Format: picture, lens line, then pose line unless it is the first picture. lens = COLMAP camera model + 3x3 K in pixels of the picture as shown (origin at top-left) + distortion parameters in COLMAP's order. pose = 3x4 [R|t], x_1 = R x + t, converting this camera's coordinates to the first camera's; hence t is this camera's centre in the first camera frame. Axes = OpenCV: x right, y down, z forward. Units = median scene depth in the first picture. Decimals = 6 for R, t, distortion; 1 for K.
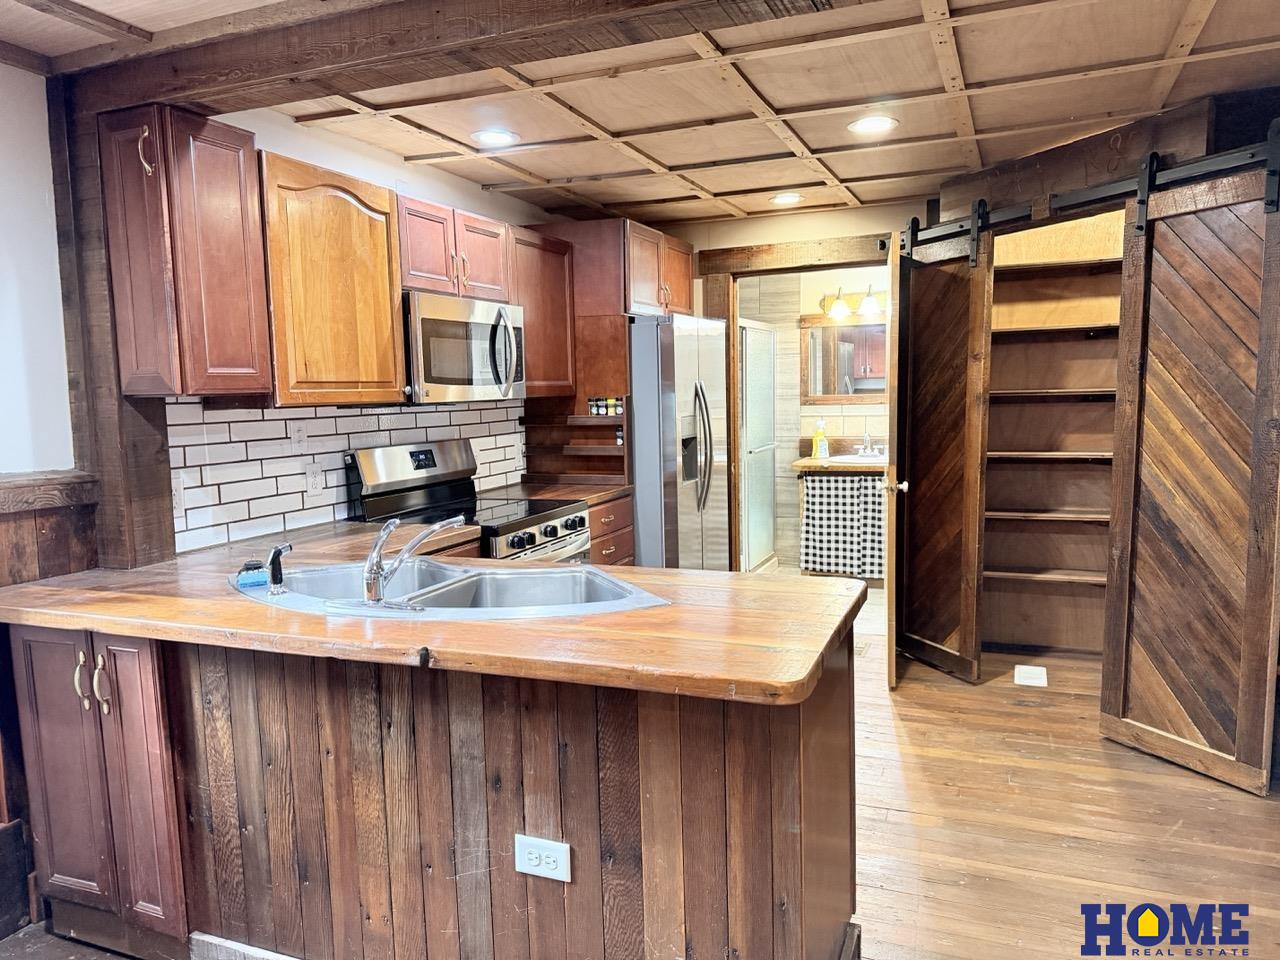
lens RADIAL K [[905.2, 0, 643.7], [0, 905.2, 484.0], [0, 0, 1]] dist [0.062986, -0.066395]
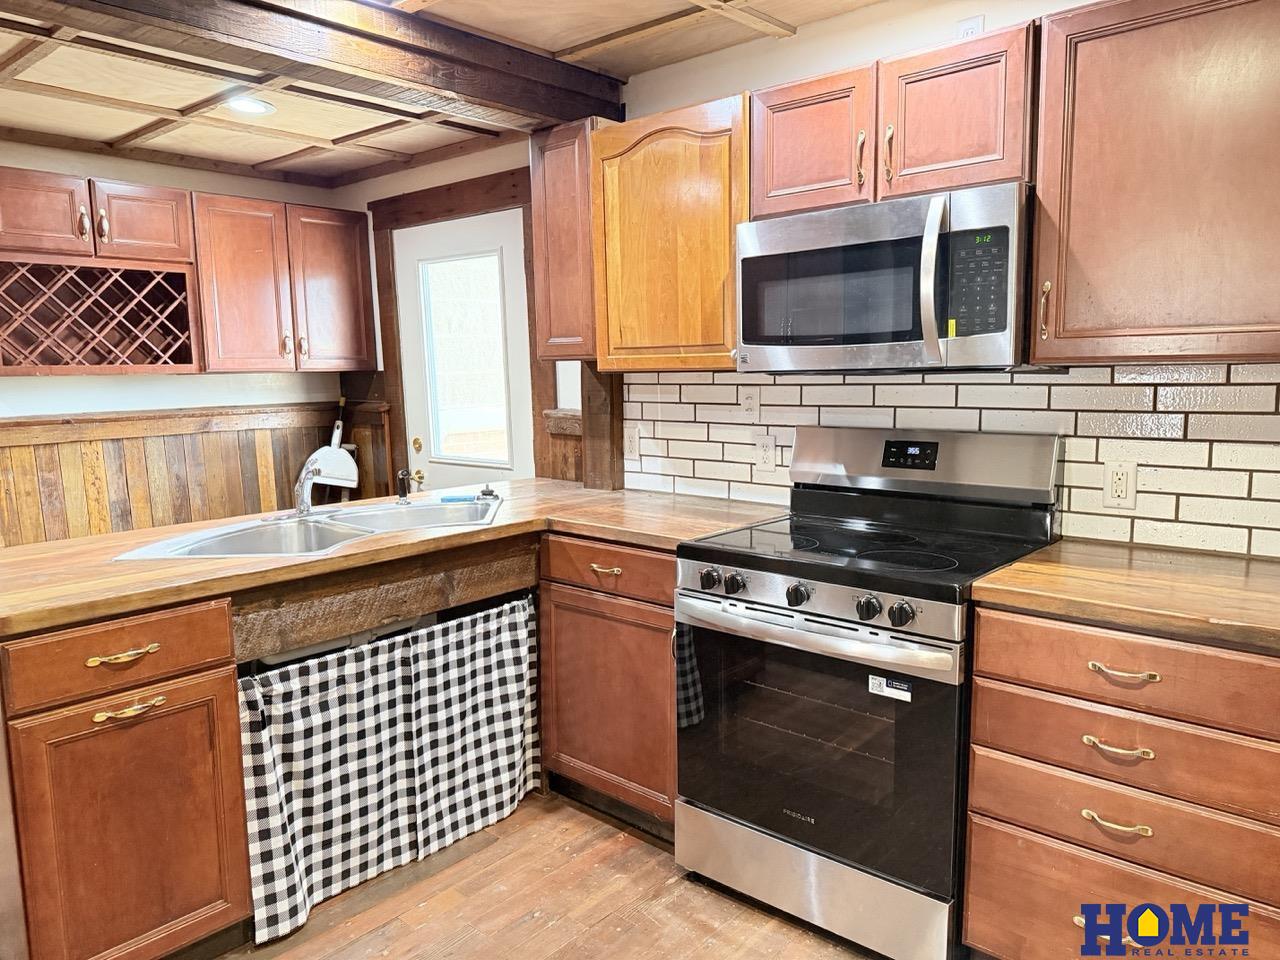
lens RADIAL K [[903.4, 0, 637.6], [0, 903.4, 484.9], [0, 0, 1]] dist [0.091098, -0.114438]
pose [[-0.340527, 0.152244, -0.927827, 0.537347], [-0.074803, 0.979289, 0.188142, -0.139122], [0.937255, 0.133472, -0.322086, 1.232282]]
